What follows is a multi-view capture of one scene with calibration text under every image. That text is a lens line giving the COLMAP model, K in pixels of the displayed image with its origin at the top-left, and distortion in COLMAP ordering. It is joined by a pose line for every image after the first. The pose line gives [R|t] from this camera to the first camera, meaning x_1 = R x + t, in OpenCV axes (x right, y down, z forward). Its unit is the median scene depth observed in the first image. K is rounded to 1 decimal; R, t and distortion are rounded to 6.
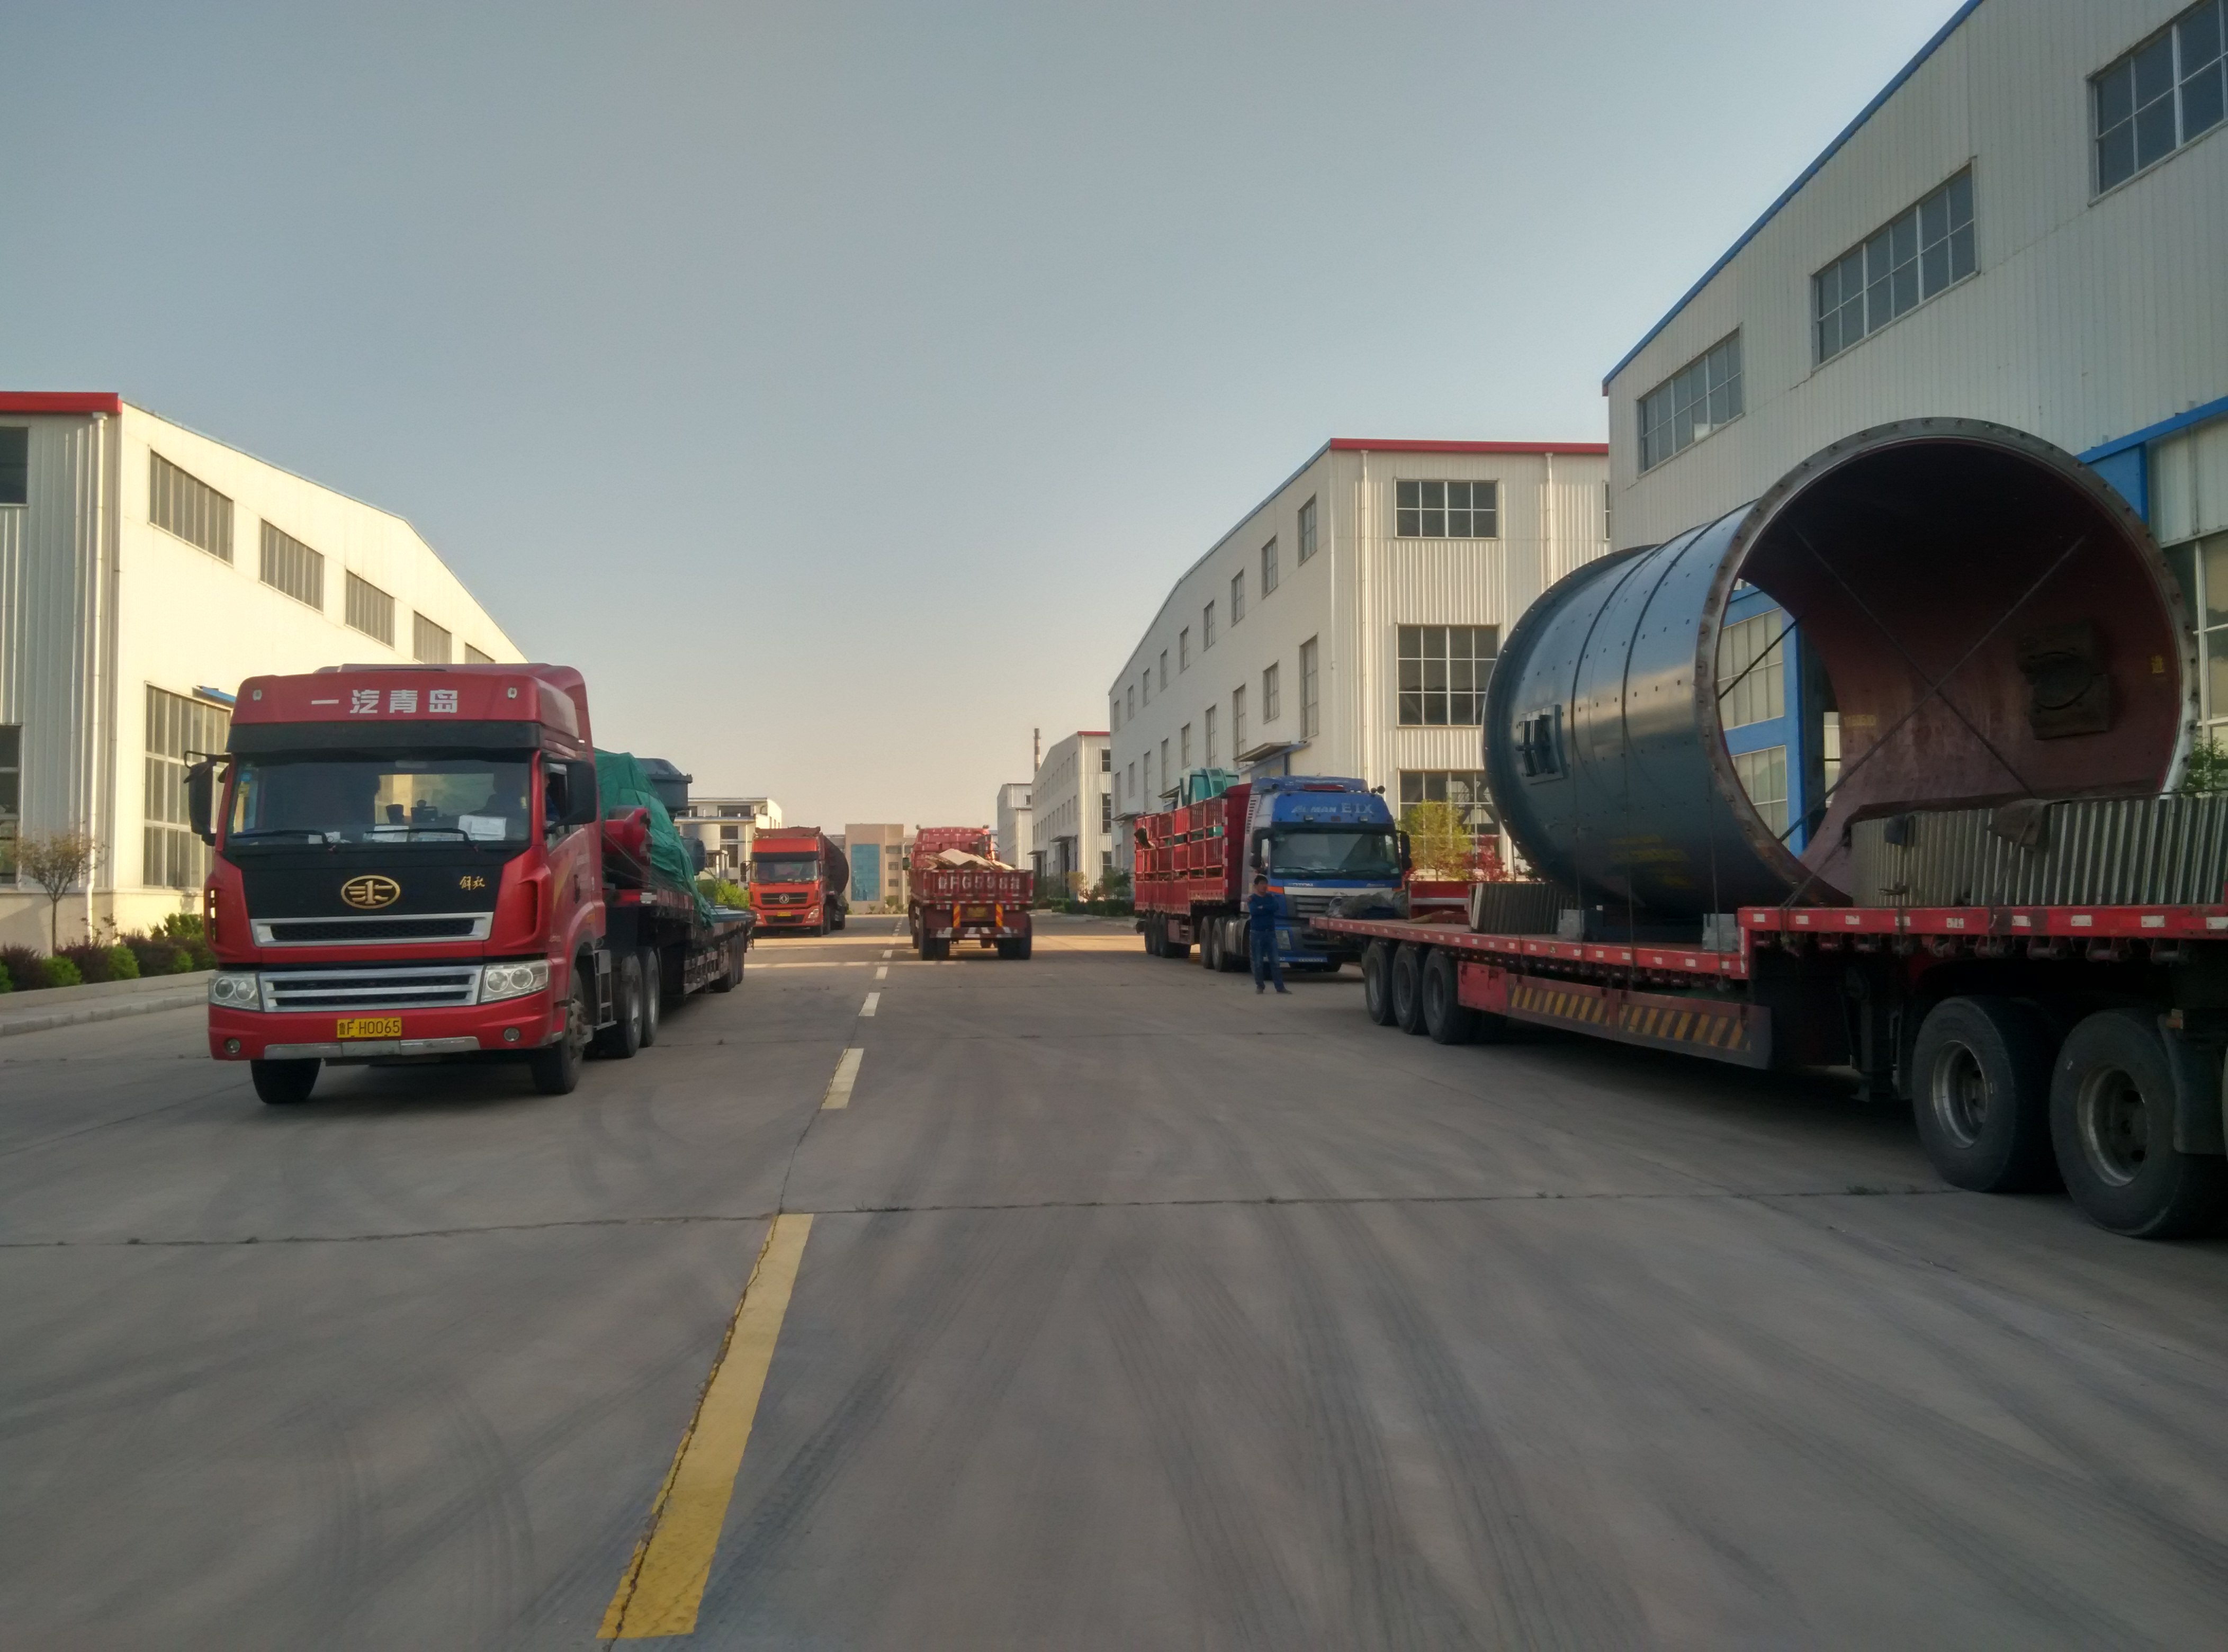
lens RADIAL K [[1849.1, 0, 1114.0], [0, 1849.1, 826.0], [0, 0, 1]] dist [-0.166387, 0.000121]
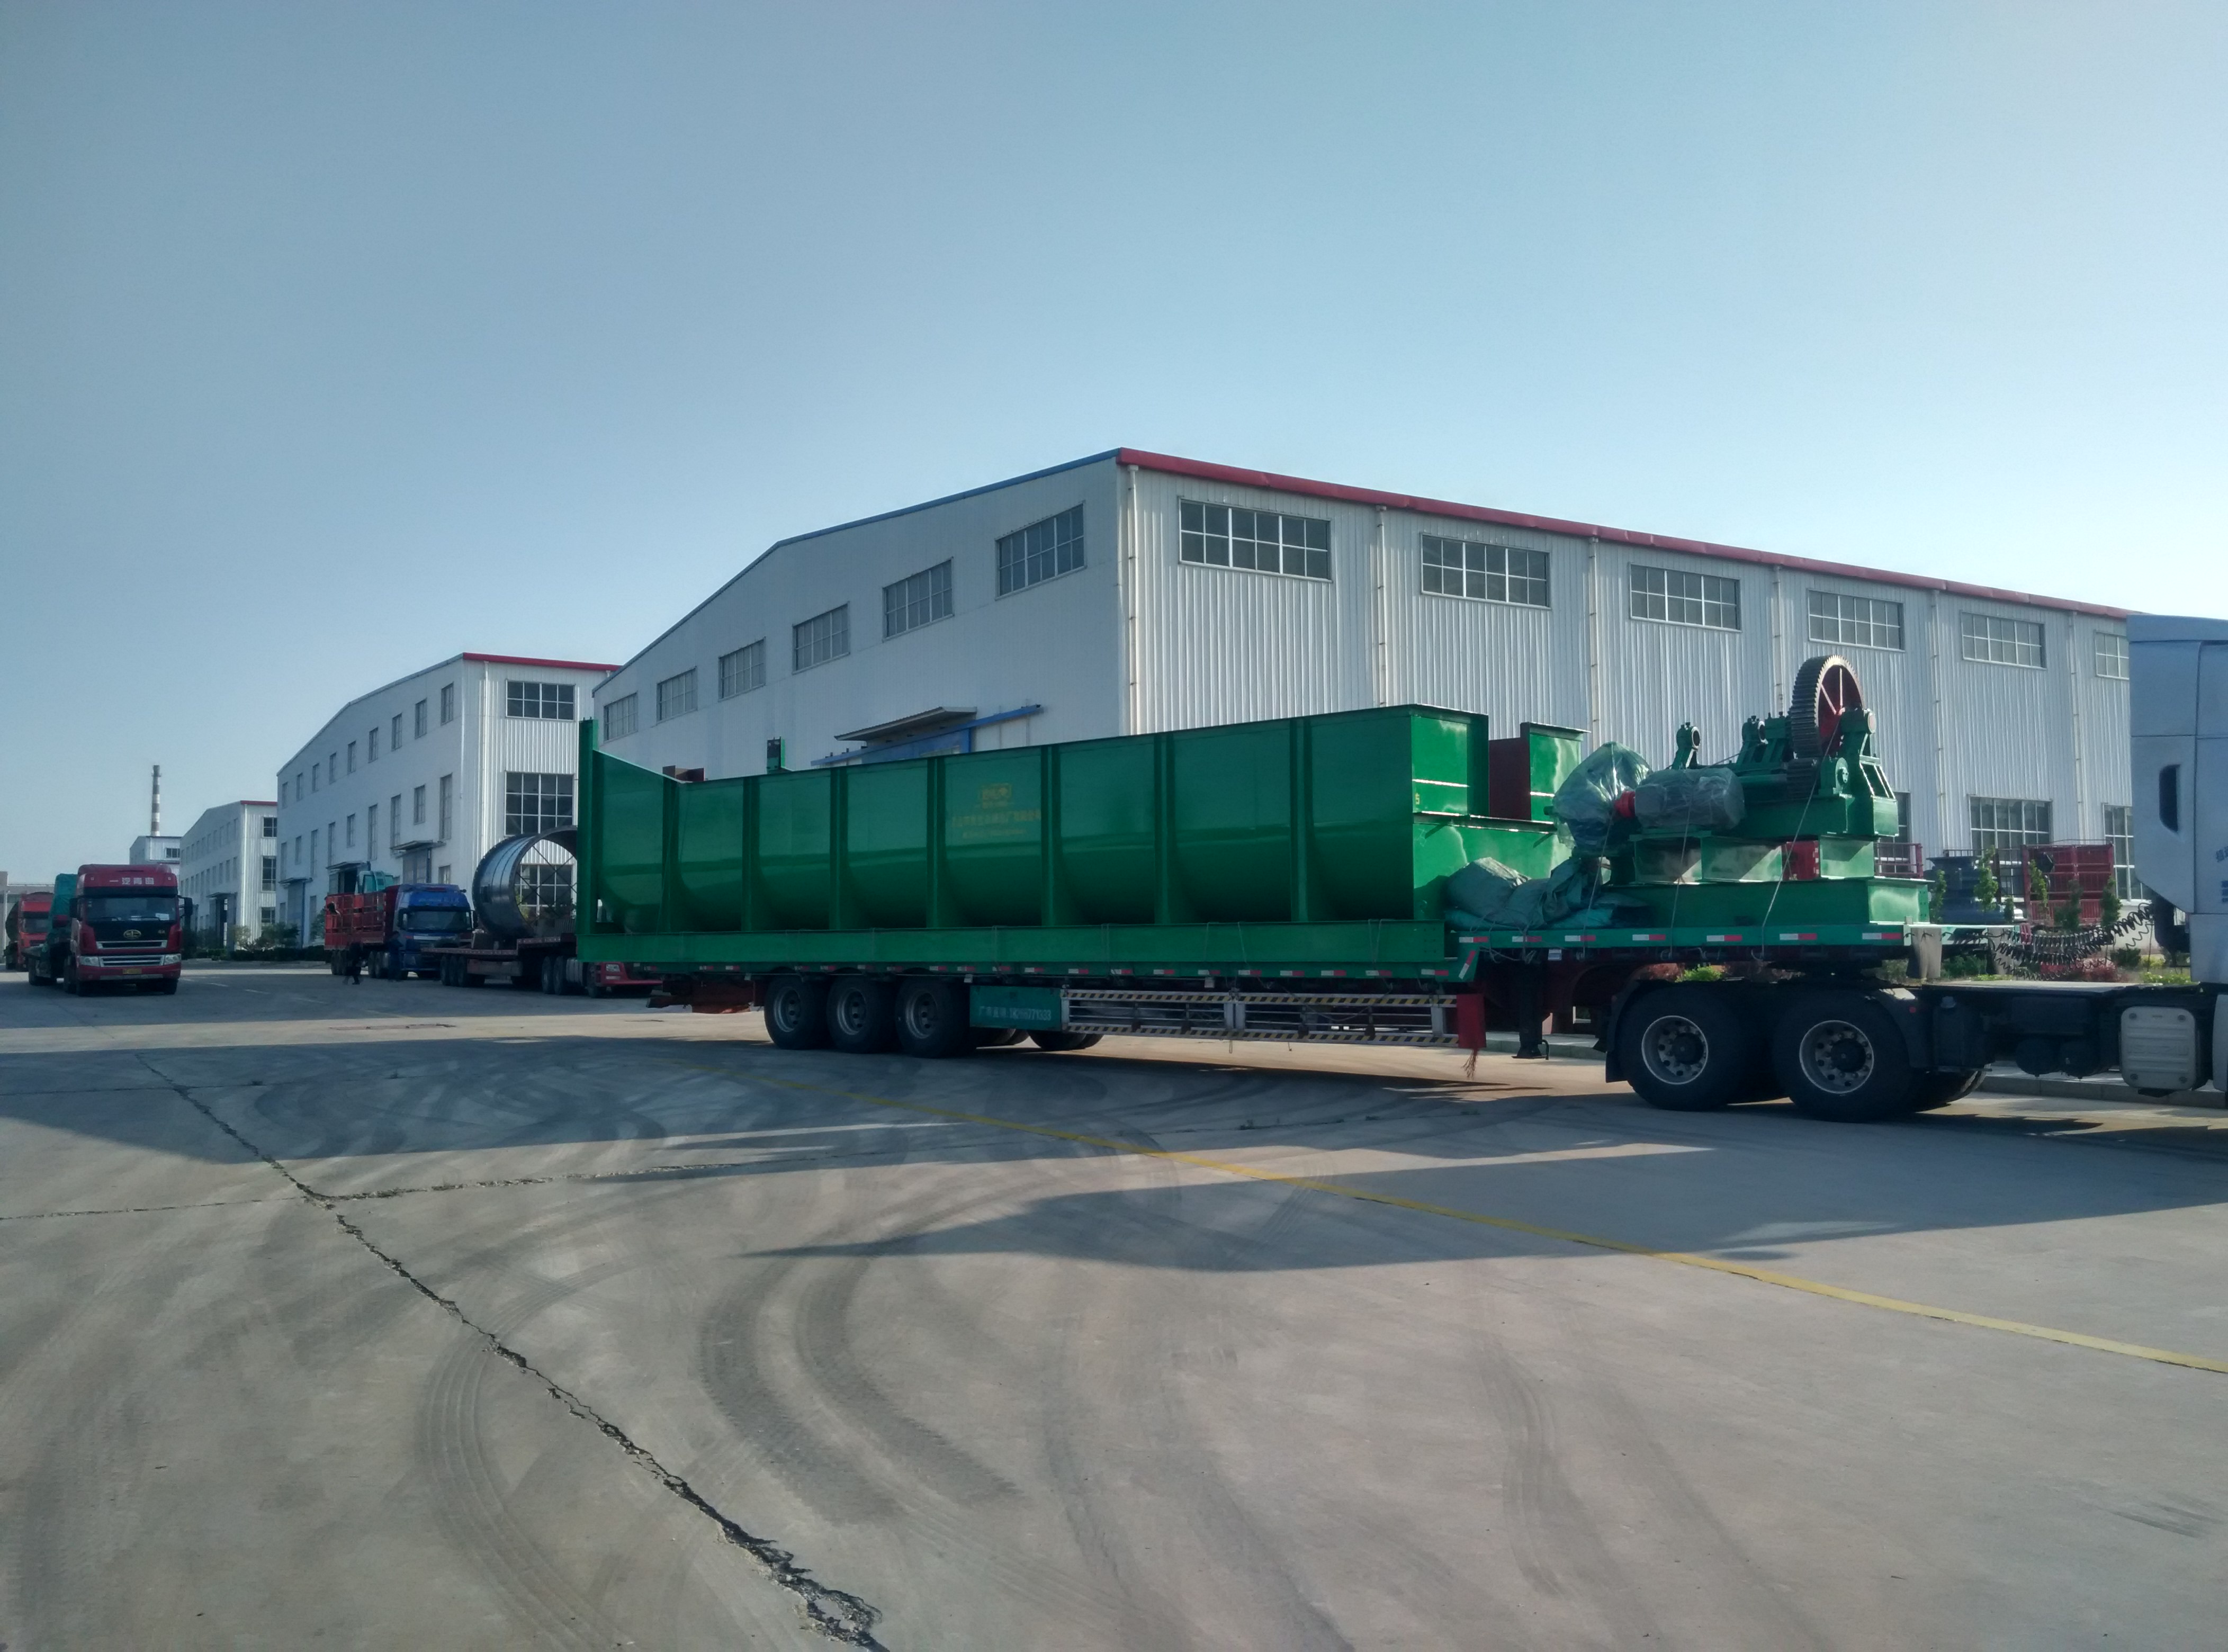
lens RADIAL K [[1656.1, 0, 1115.0], [0, 1656.1, 873.0], [0, 0, 1]] dist [-0.000808, -0.002459]
pose [[0.887842, 0.023392, 0.459553, -0.032611], [-0.019505, 0.999723, -0.013204, -0.014201], [-0.459735, 0.002759, 0.888052, -0.502455]]
